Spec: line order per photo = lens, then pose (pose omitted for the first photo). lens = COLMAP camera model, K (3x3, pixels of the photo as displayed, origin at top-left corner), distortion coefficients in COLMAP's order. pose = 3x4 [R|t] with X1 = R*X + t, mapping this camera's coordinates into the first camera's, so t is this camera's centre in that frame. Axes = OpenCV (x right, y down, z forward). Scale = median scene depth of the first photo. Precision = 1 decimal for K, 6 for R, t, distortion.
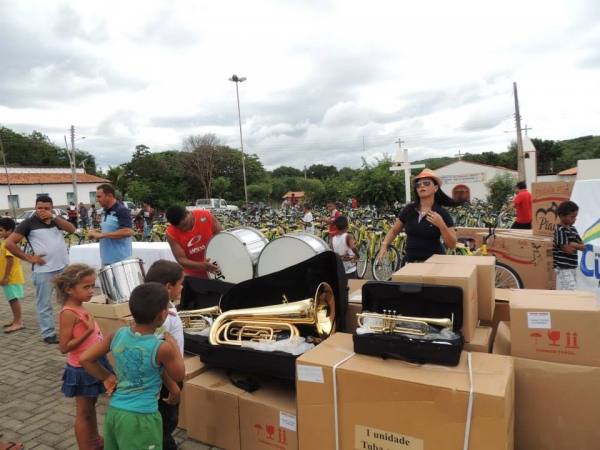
lens RADIAL K [[429.1, 0, 300.0], [0, 429.1, 220.9], [0, 0, 1]] dist [-0.020502, 0.002987]
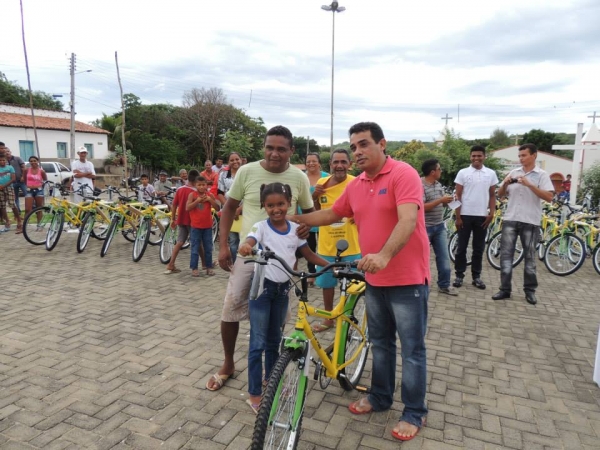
lens RADIAL K [[429.1, 0, 299.2], [0, 429.1, 224.8], [0, 0, 1]] dist [-0.020502, 0.002987]
pose [[0.991131, 0.065765, 0.115475, -0.138516], [-0.073653, 0.995136, 0.065418, 0.000034], [-0.110611, -0.073343, 0.991154, 0.124934]]
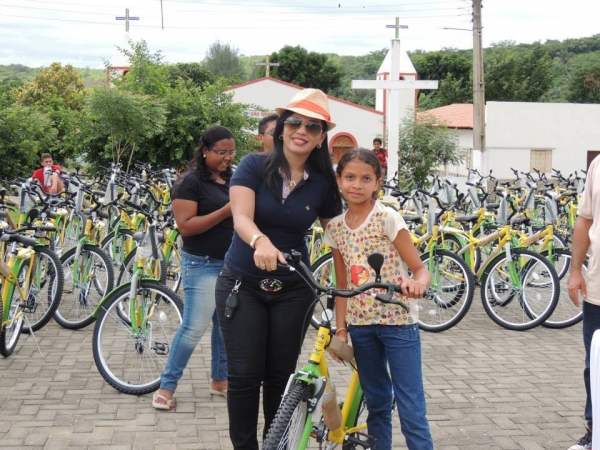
lens RADIAL K [[987.0, 0, 301.8], [0, 987.0, 223.4], [0, 0, 1]] dist [-0.096621, 0.000000]
pose [[0.810301, 0.014769, 0.585828, -0.153879], [-0.023597, 0.999694, 0.007436, -0.000026], [-0.585539, -0.019849, 0.810401, 0.128744]]
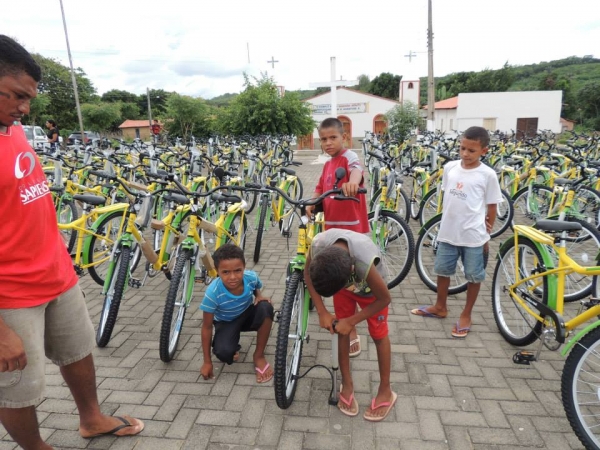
lens RADIAL K [[429.1, 0, 299.1], [0, 429.1, 221.6], [0, 0, 1]] dist [-0.020502, 0.002987]
pose [[0.934047, -0.054512, 0.352966, -0.028246], [-0.001289, 0.987763, 0.155960, -0.004857], [-0.357148, -0.146129, 0.922546, 0.144930]]
